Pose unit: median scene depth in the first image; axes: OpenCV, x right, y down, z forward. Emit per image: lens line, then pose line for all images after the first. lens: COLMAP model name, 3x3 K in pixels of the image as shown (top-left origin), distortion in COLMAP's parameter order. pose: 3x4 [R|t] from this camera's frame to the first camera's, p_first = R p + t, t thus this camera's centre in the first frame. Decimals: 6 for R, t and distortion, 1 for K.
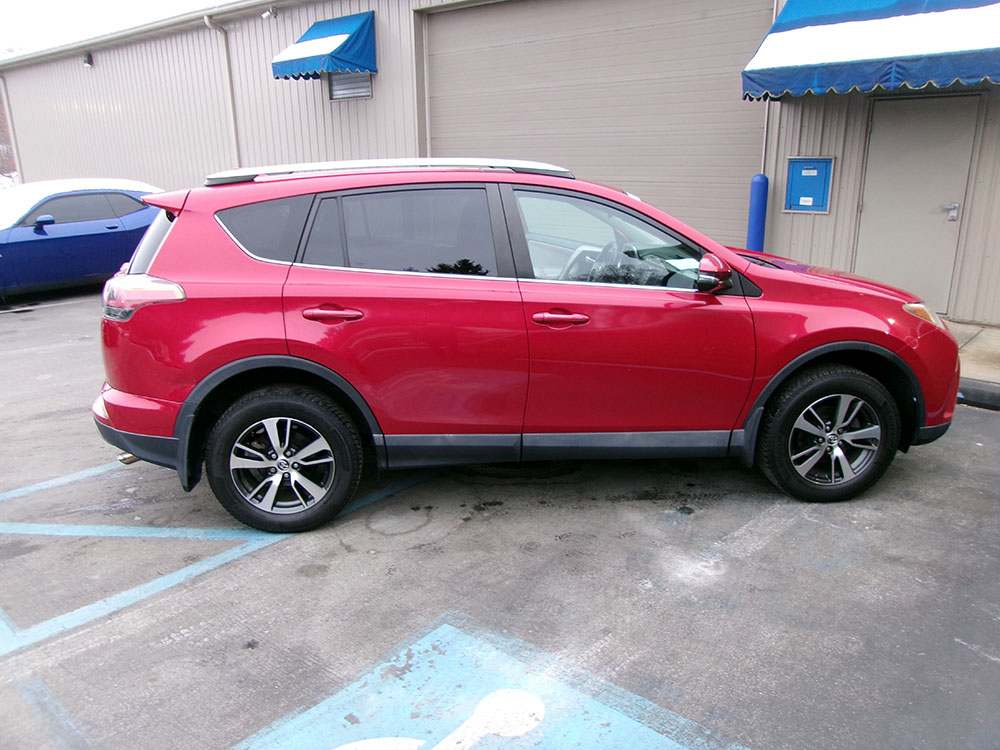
lens RADIAL K [[770.6, 0, 494.0], [0, 770.6, 377.1], [0, 0, 1]] dist [-0.007690, 0.026291]
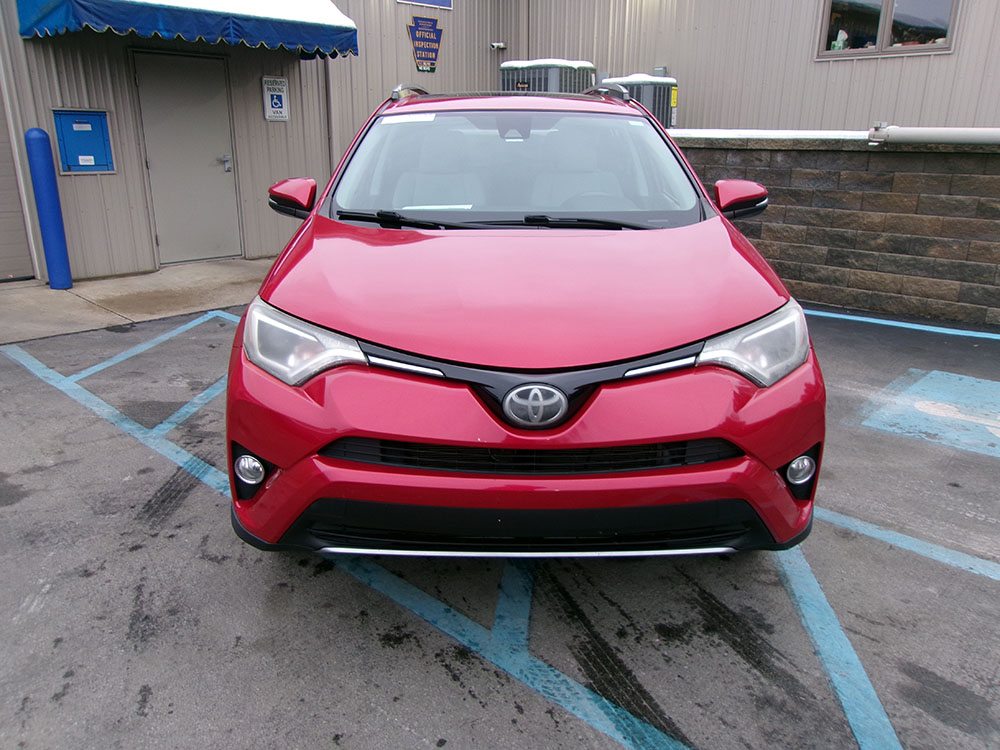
lens RADIAL K [[770.6, 0, 495.7], [0, 770.6, 374.4], [0, 0, 1]] dist [-0.007690, 0.026291]
pose [[0.039300, -0.285874, 0.957461, -0.540822], [0.275707, 0.924107, 0.264599, -0.118498], [-0.960438, 0.253580, 0.115135, 0.569471]]
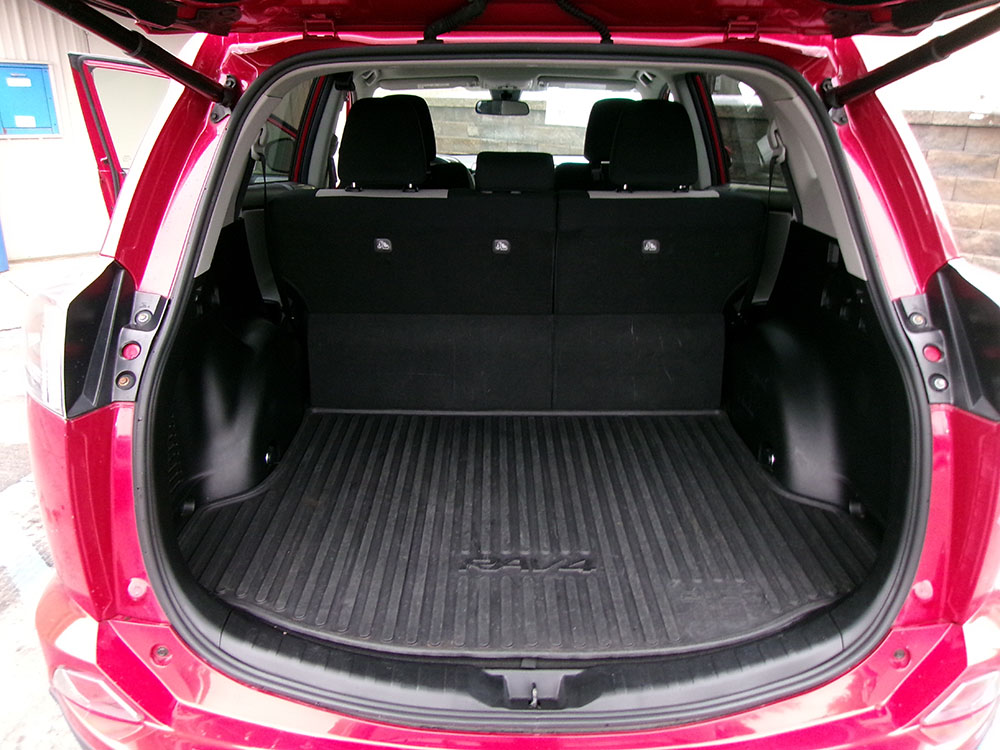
lens RADIAL K [[770.6, 0, 495.2], [0, 770.6, 367.3], [0, 0, 1]] dist [-0.007690, 0.026291]
pose [[0.088629, -0.322691, 0.942346, -0.382148], [0.263243, 0.920020, 0.290288, -0.116956], [-0.960650, 0.222338, 0.166487, 0.539463]]
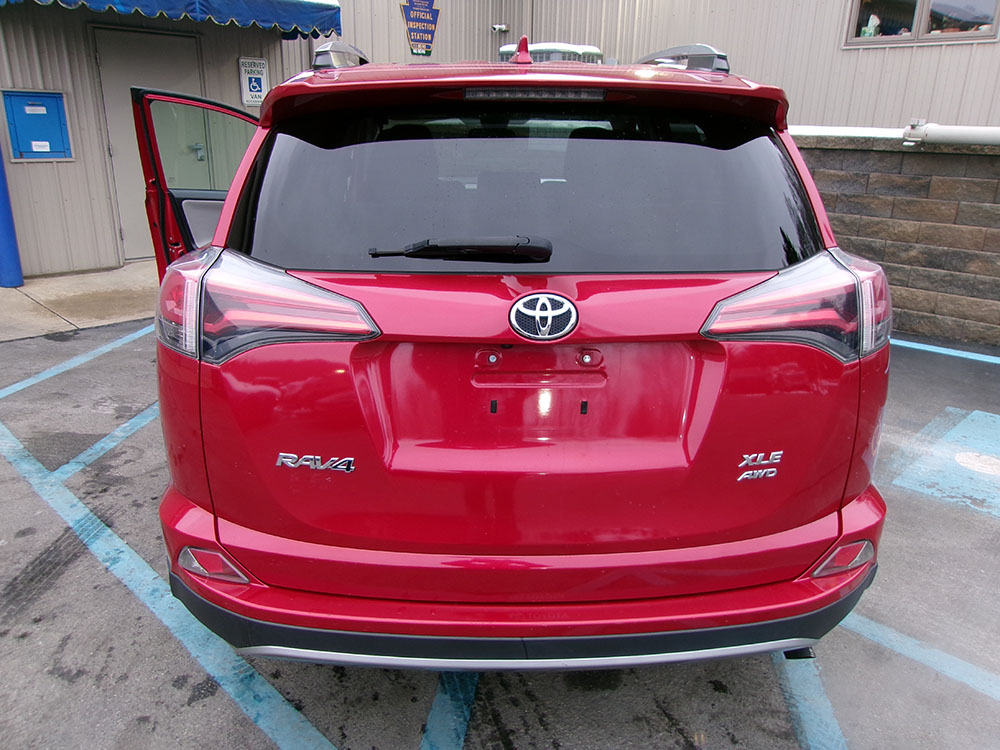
lens RADIAL K [[770.6, 0, 497.7], [0, 770.6, 372.7], [0, 0, 1]] dist [-0.007690, 0.026291]
pose [[0.057656, -0.299210, 0.952444, -0.449871], [0.261245, 0.925309, 0.274871, -0.118350], [-0.963549, 0.232973, 0.131517, 0.543495]]
